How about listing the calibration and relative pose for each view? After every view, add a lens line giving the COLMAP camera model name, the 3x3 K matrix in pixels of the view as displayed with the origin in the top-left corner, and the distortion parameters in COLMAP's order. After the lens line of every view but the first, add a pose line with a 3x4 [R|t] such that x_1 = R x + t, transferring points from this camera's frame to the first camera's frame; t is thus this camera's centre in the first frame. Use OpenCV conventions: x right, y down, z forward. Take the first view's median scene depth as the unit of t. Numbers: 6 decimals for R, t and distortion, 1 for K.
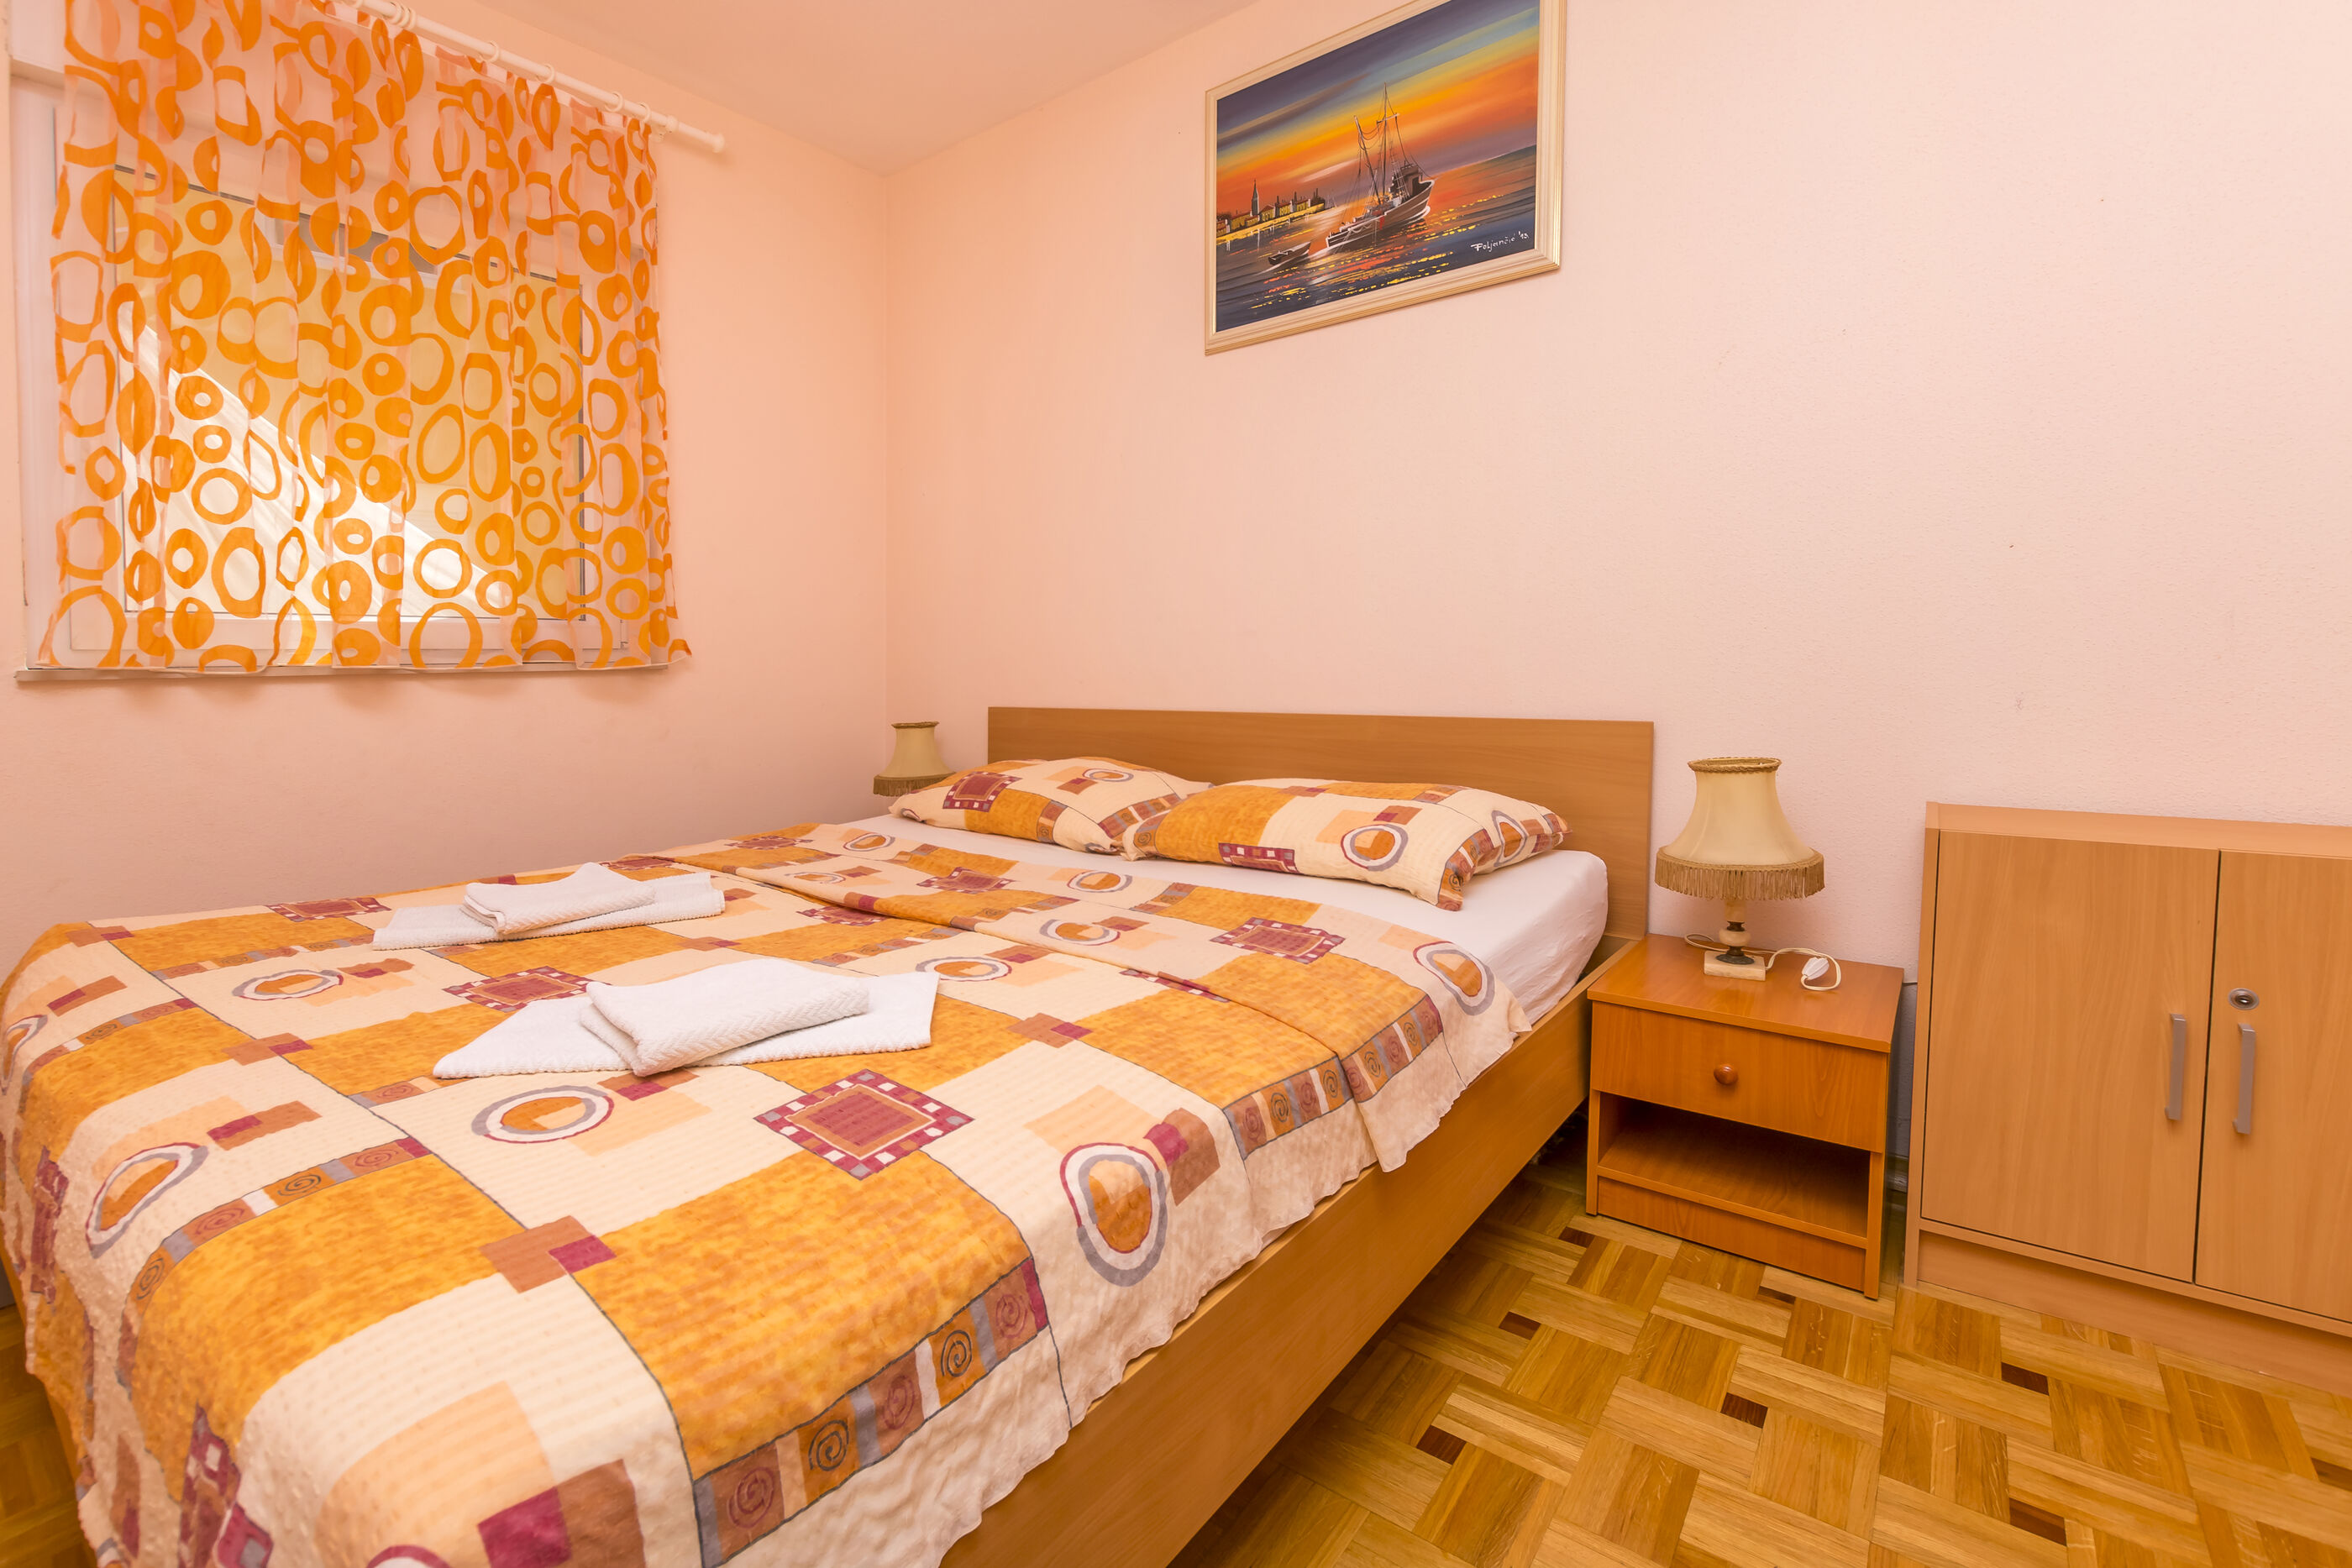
lens RADIAL K [[1014.9, 0, 1176.0], [0, 1014.9, 784.0], [0, 0, 1]] dist [0.026688, -0.013101]
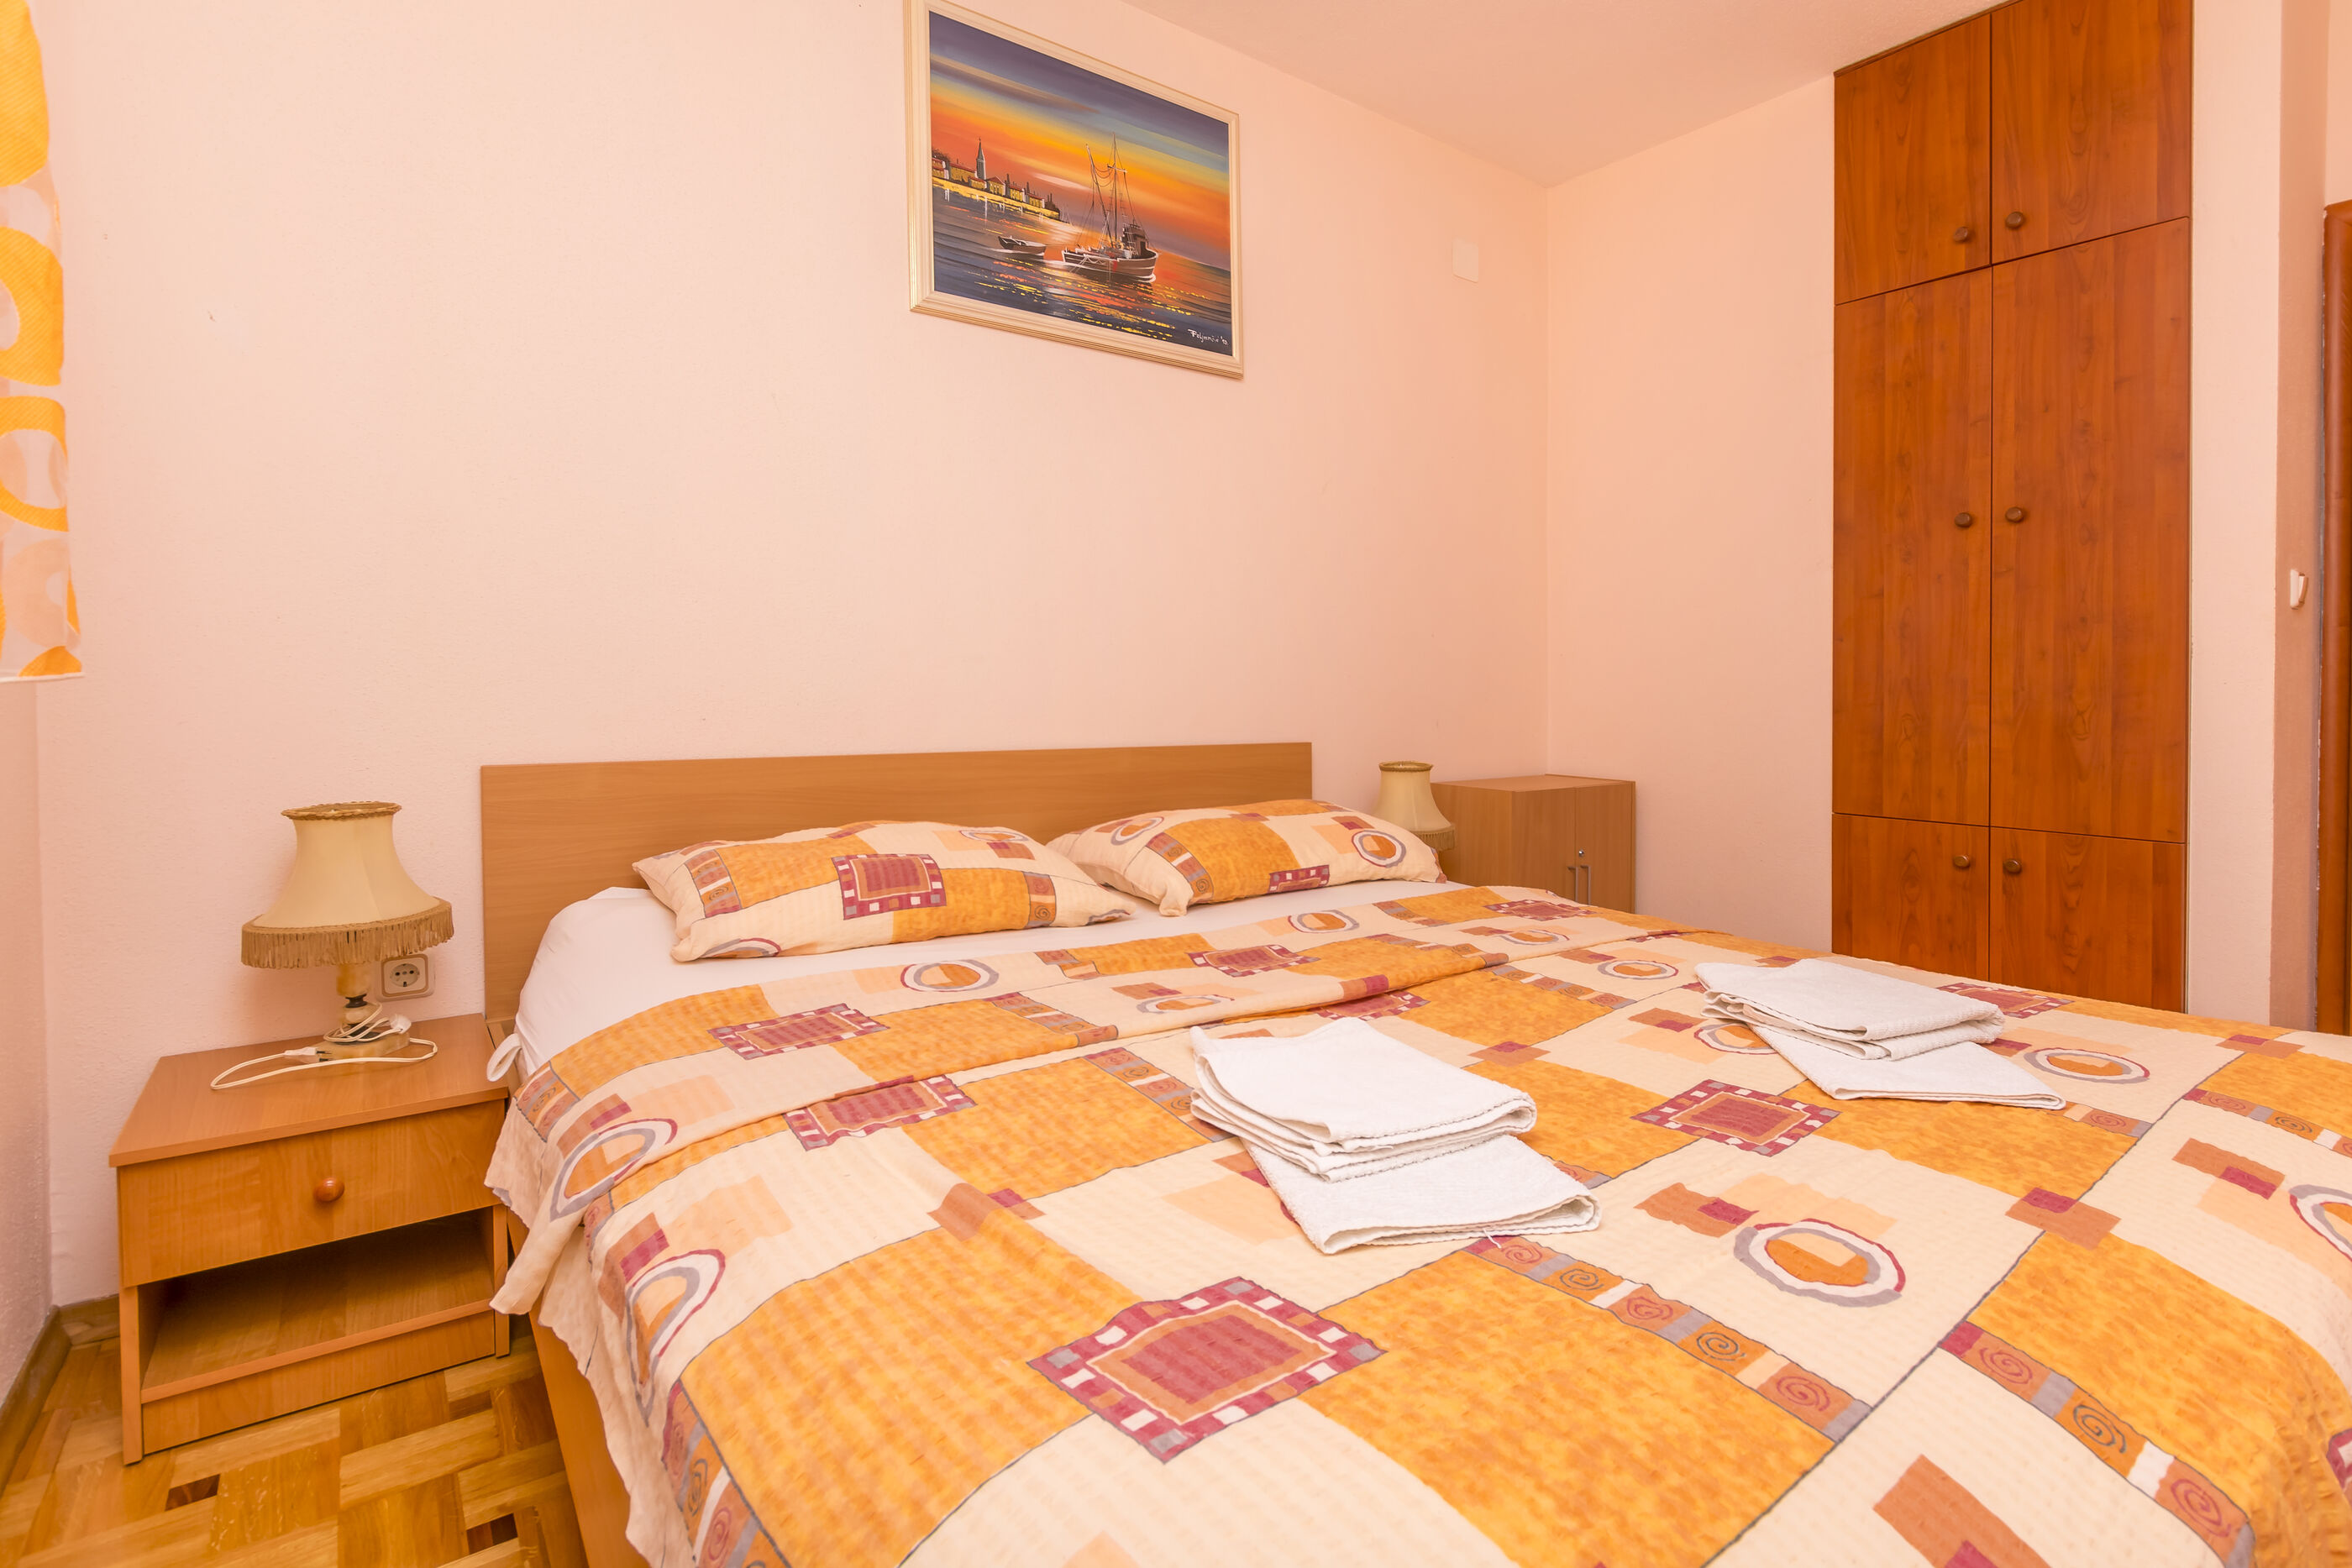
lens RADIAL K [[1073.9, 0, 1176.7], [0, 1073.9, 792.3], [0, 0, 1]] dist [0.029919, -0.022004]
pose [[0.275410, -0.092483, 0.956868, -0.859763], [0.118161, 0.991071, 0.061779, -0.085430], [-0.954038, 0.096050, 0.283878, 0.678791]]
